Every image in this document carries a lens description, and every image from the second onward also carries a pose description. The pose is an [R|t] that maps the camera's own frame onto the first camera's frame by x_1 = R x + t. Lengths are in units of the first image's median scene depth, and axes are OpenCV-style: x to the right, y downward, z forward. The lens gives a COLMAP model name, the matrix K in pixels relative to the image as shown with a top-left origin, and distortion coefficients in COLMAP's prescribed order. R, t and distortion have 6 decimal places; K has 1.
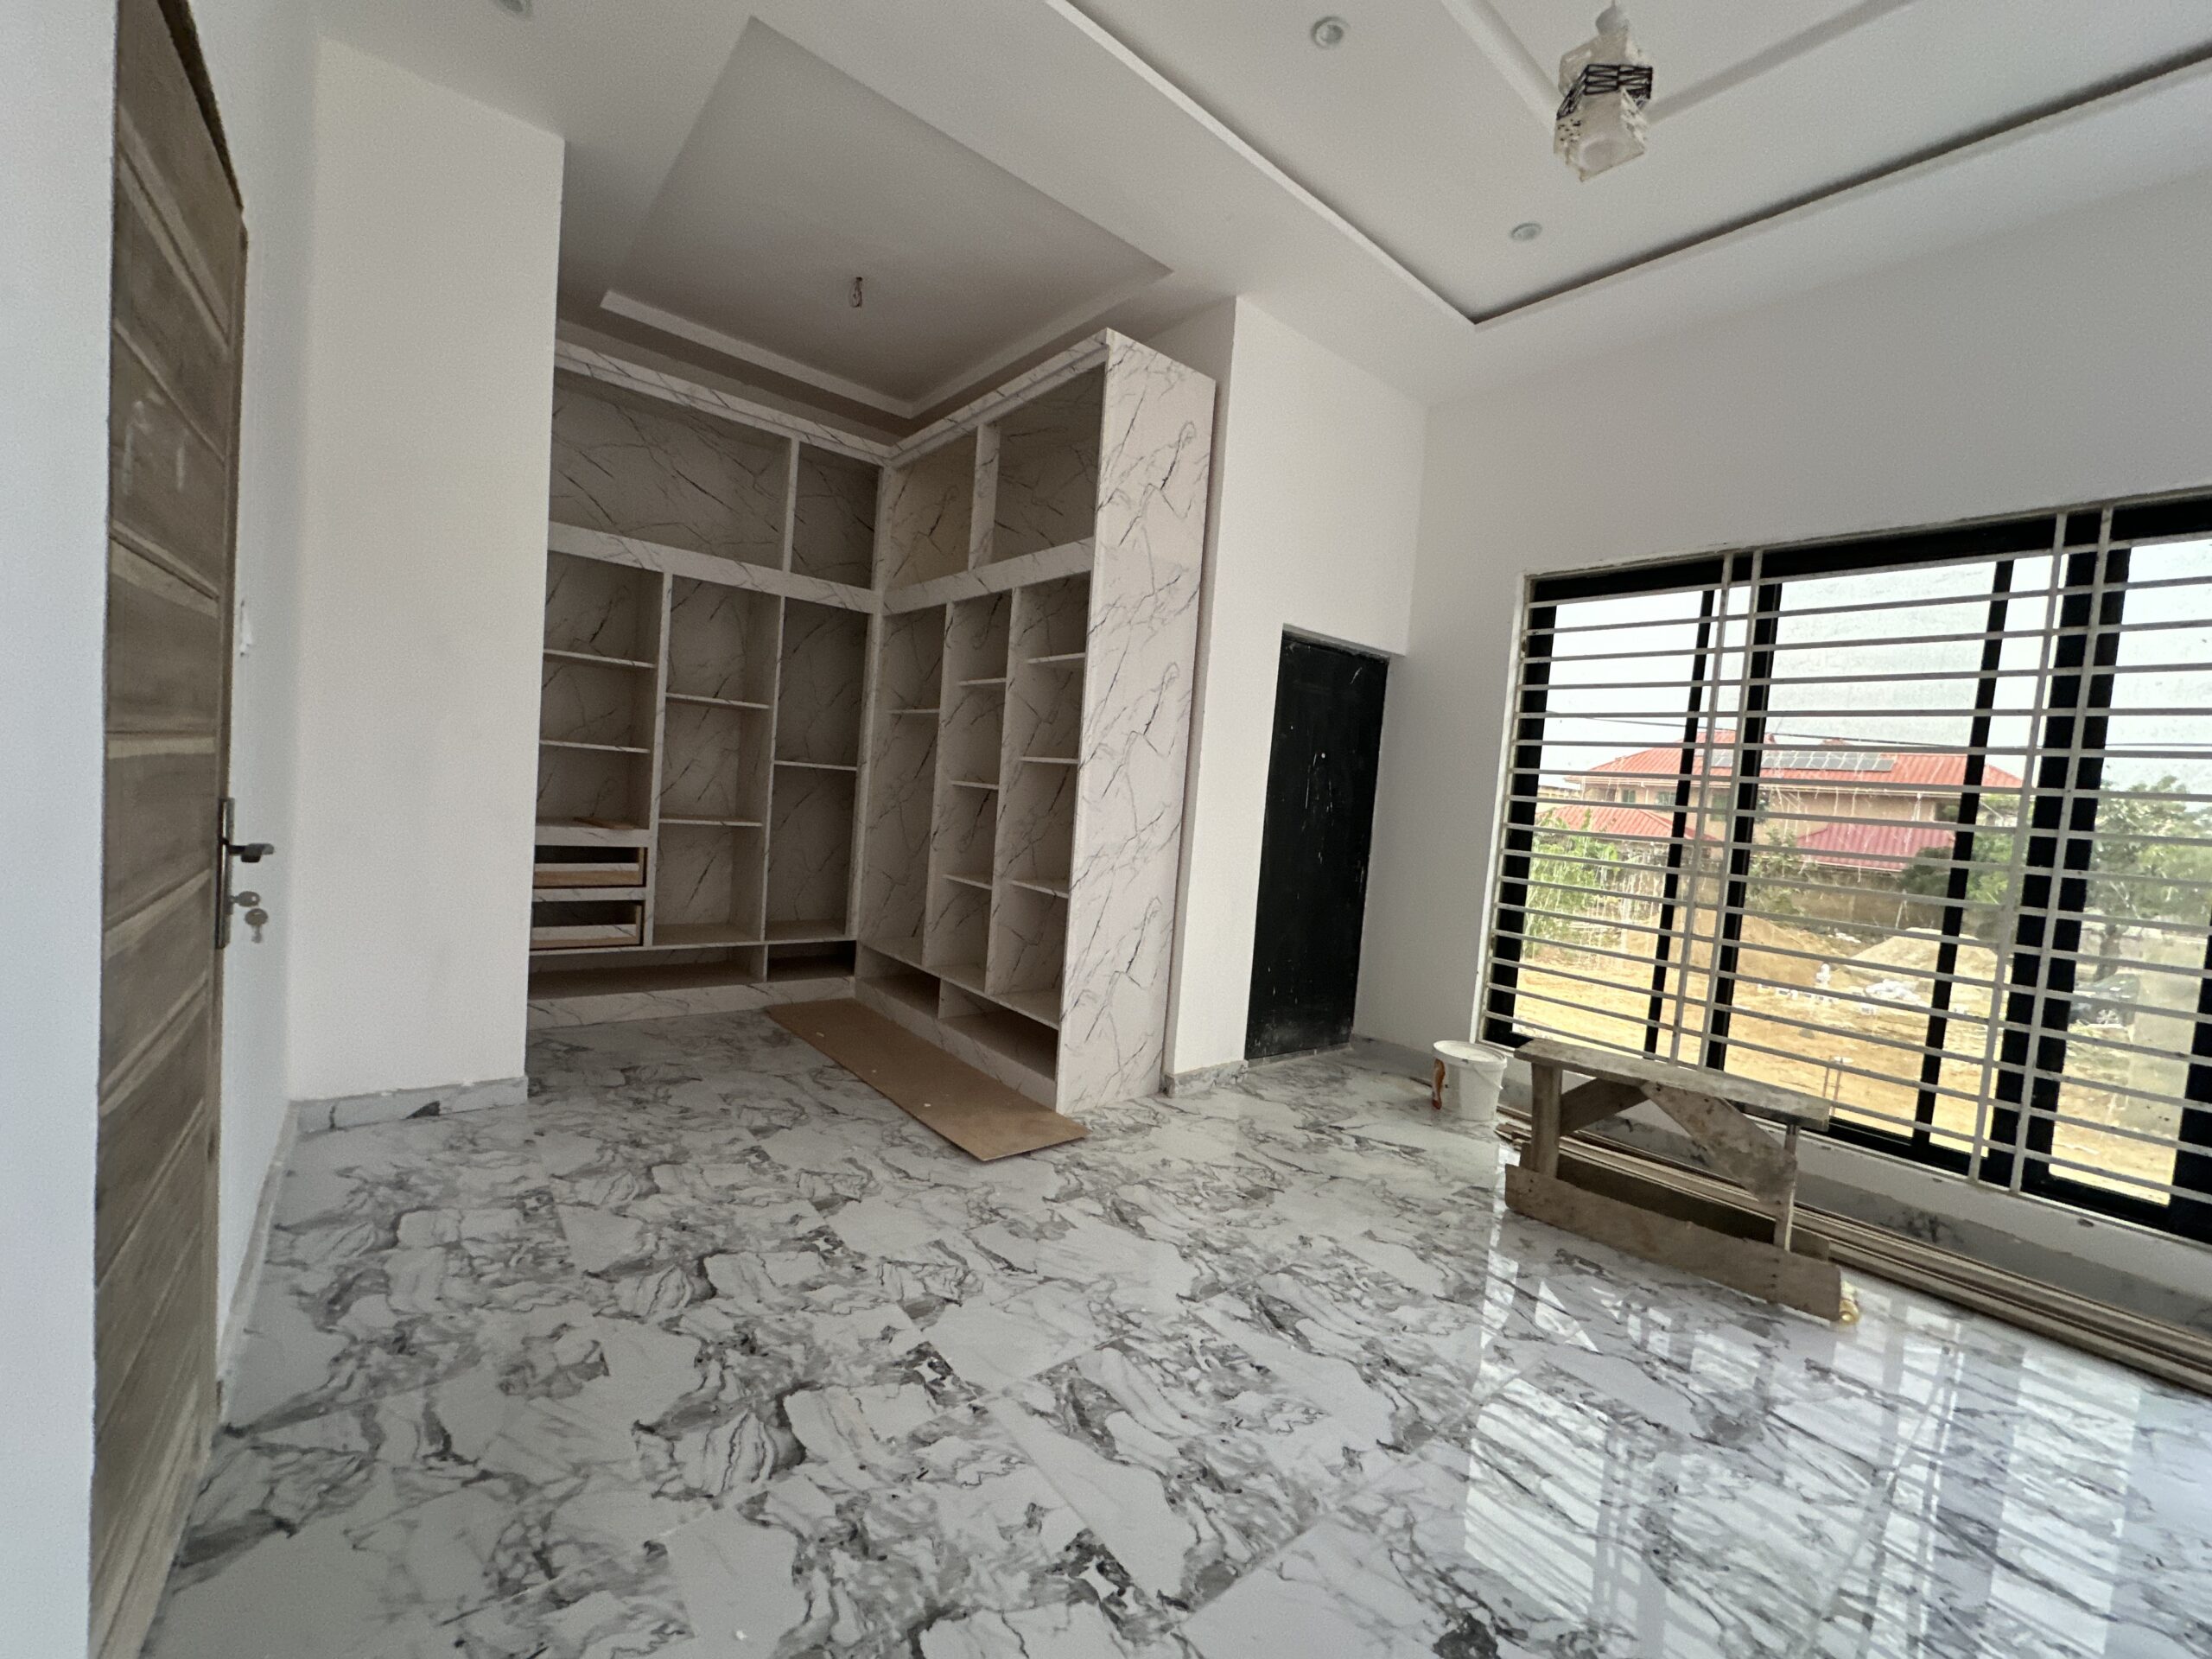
lens RADIAL K [[883.2, 0, 1105.1], [0, 883.2, 830.2], [0, 0, 1]] dist [-0.002318, 0.000605]
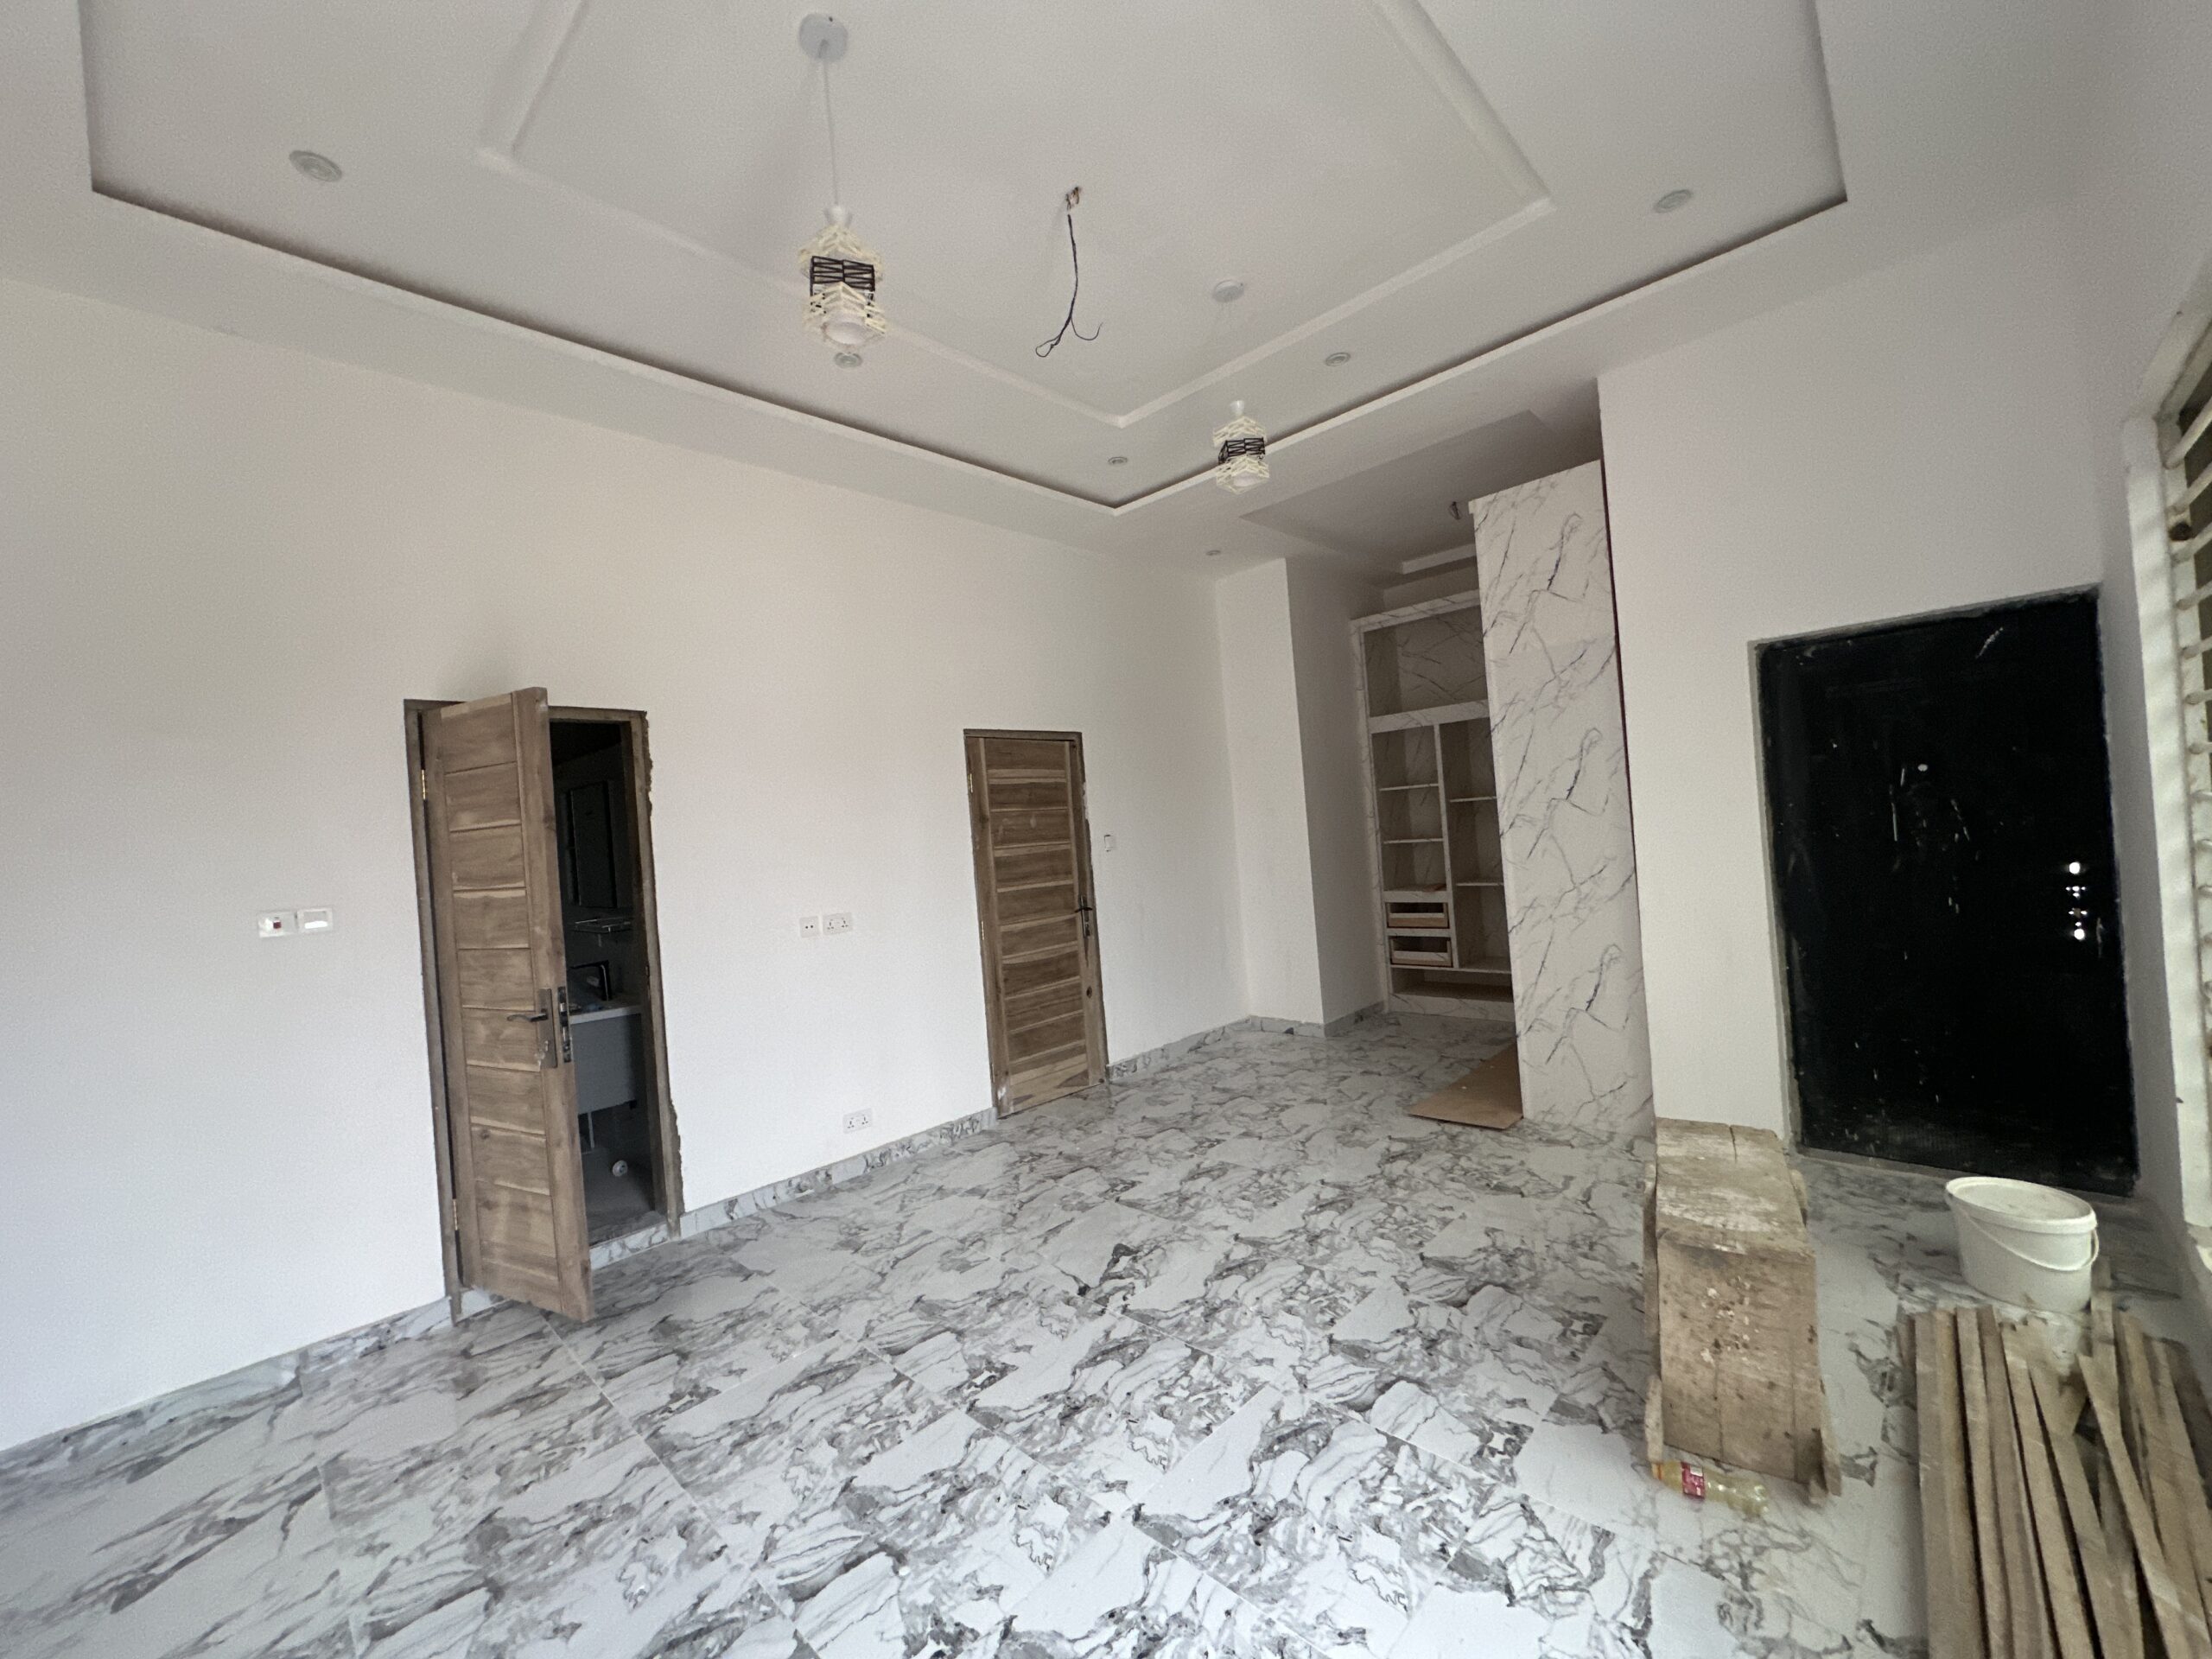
lens RADIAL K [[883.2, 0, 1105.5], [0, 883.2, 828.3], [0, 0, 1]] dist [-0.002318, 0.000605]
pose [[0.116362, -0.095321, -0.988622, 1.205823], [0.037291, 0.995101, -0.091557, 0.012156], [0.992507, -0.026213, 0.119346, 0.300505]]
